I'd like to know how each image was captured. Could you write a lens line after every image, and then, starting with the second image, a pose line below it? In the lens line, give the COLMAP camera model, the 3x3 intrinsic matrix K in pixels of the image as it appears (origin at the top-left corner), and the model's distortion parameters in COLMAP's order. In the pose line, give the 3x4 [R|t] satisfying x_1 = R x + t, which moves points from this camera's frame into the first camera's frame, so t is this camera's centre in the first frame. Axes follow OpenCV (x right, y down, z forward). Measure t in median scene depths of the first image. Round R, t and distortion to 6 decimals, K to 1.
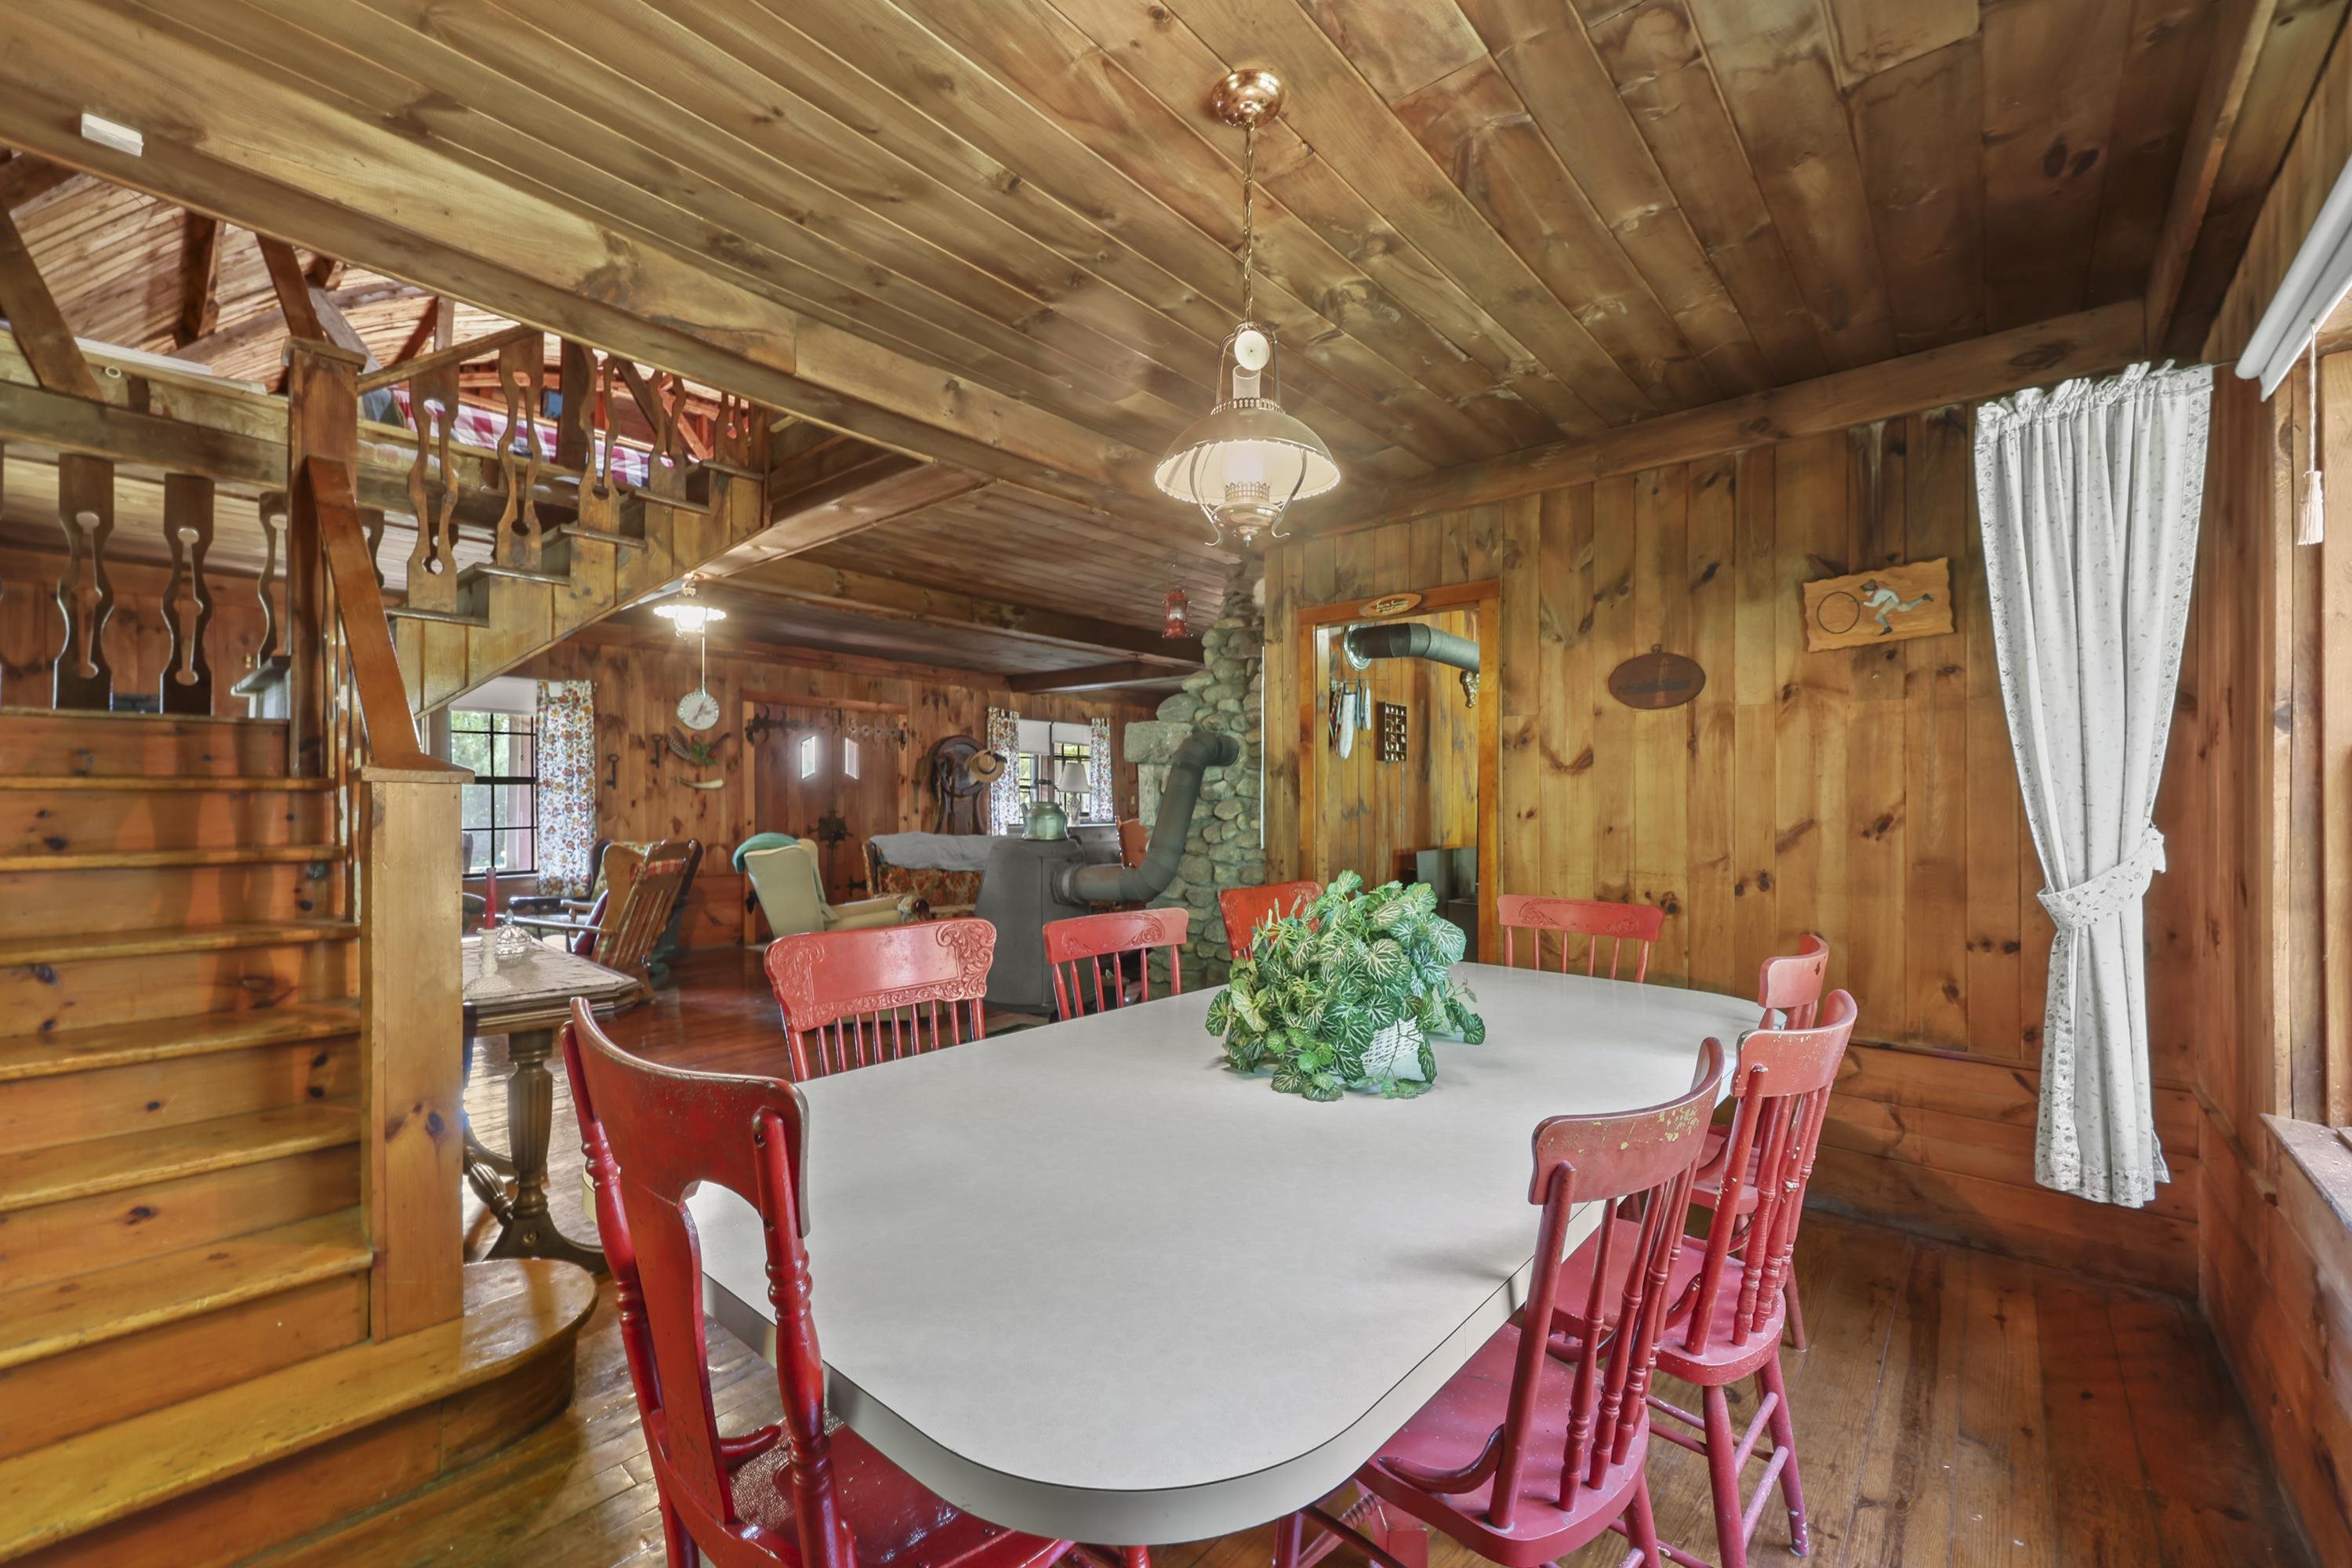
lens RADIAL K [[956.2, 0, 1193.1], [0, 956.2, 807.1], [0, 0, 1]] dist [-0.004267, 0.001081]
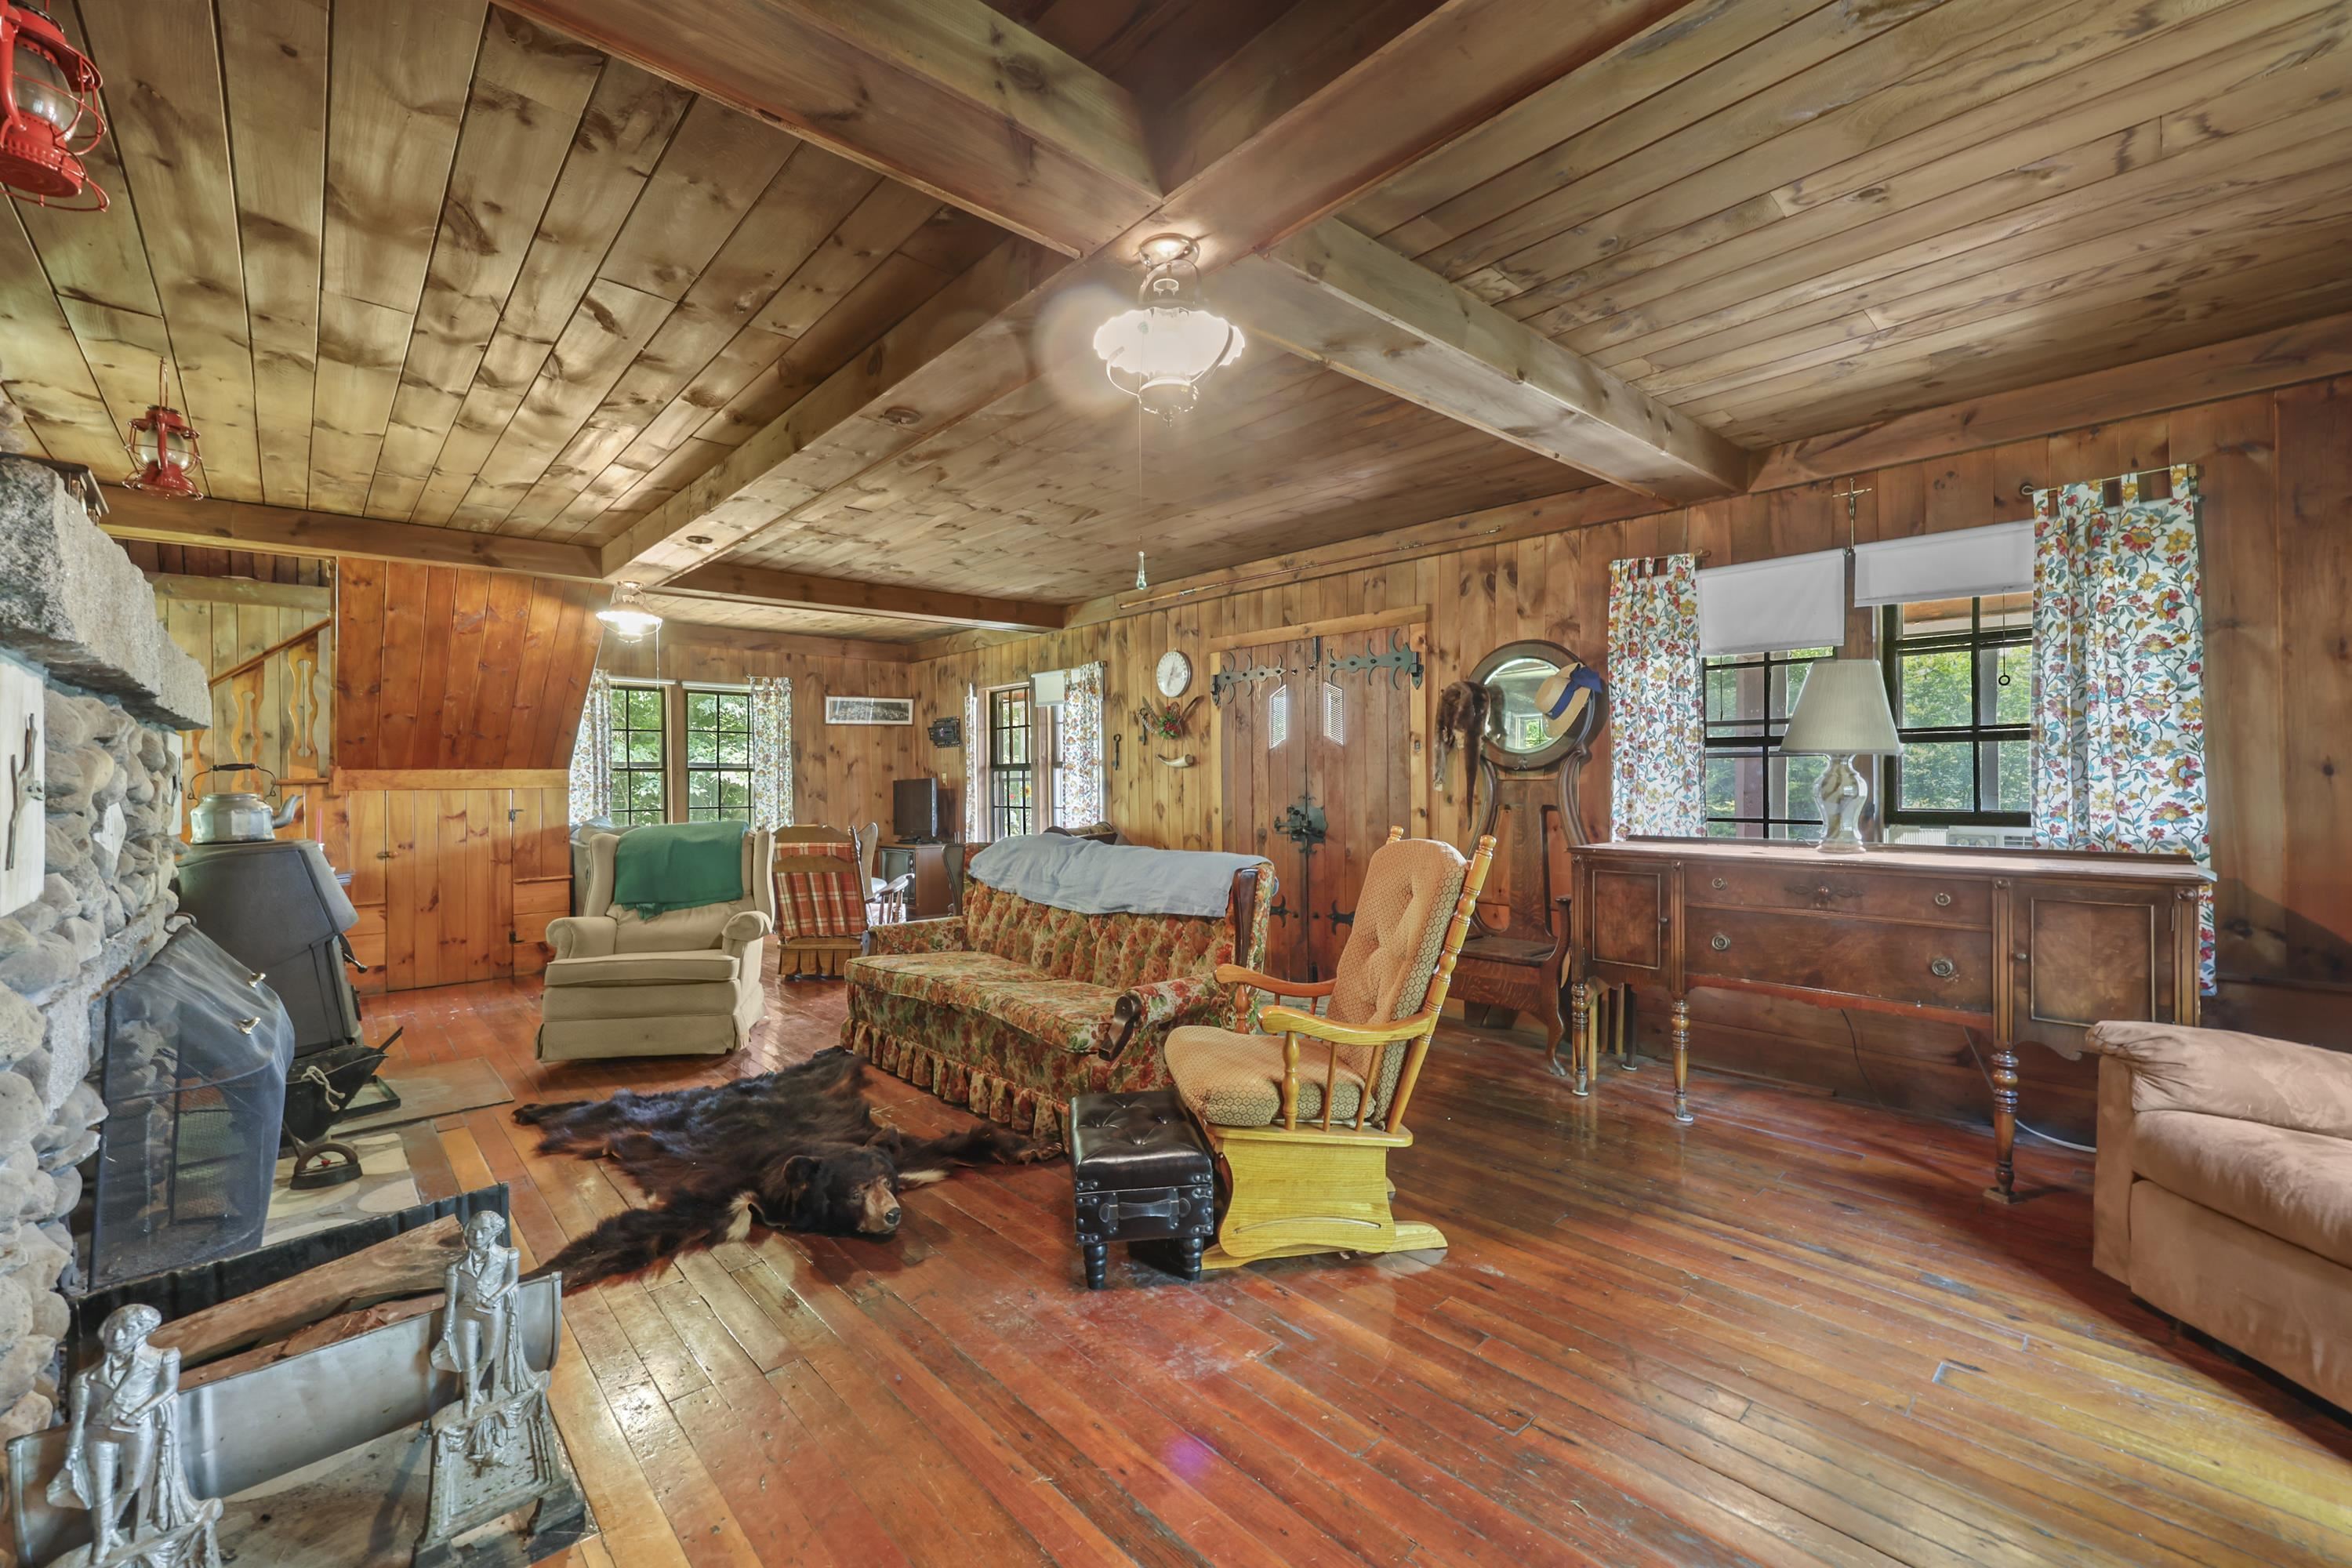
lens RADIAL K [[956.2, 0, 1180.6], [0, 956.2, 780.5], [0, 0, 1]] dist [-0.004267, 0.001081]
pose [[-0.132985, 0.001918, -0.991116, 0.271583], [0.003798, 0.999992, 0.001425, -0.007689], [0.991111, -0.003575, -0.132991, 0.971165]]
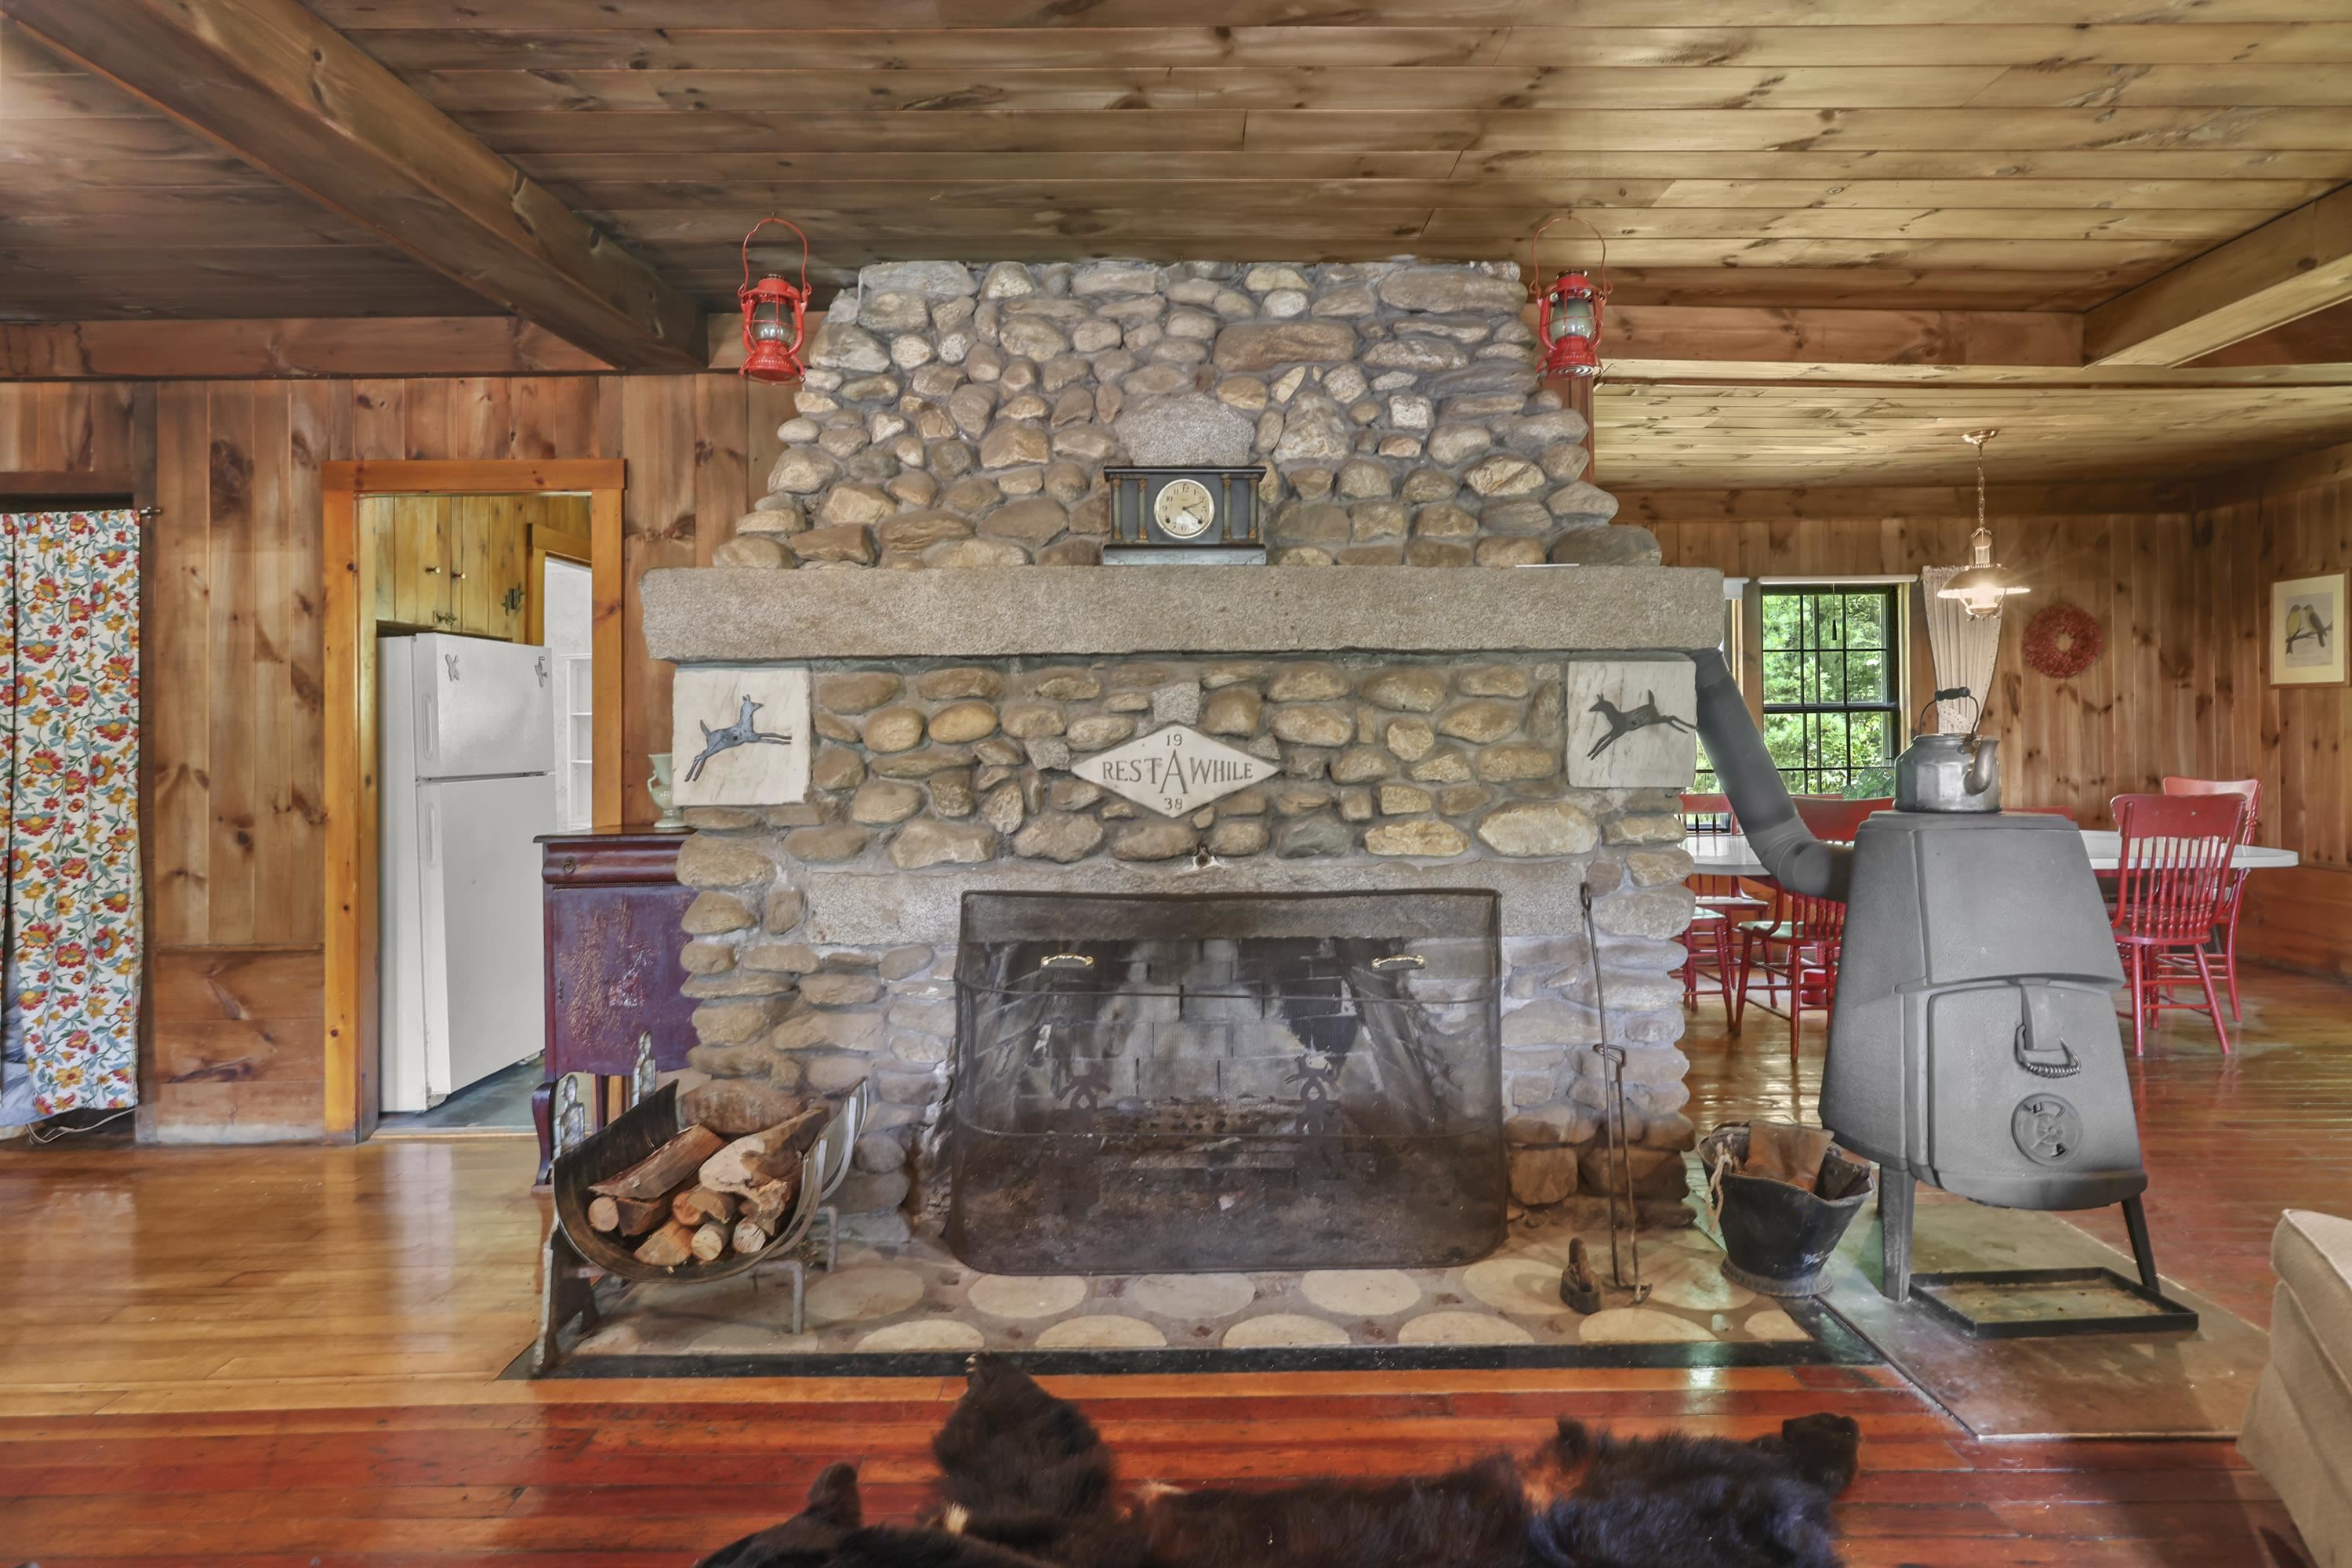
lens RADIAL K [[1245.8, 0, 1178.0], [0, 1245.8, 716.4], [0, 0, 1]] dist [-0.000540, 0.000421]
pose [[-0.647320, 0.016122, 0.762048, -0.204110], [0.014242, 0.999858, -0.009055, -0.007890], [-0.762085, 0.004992, -0.647457, 0.899373]]
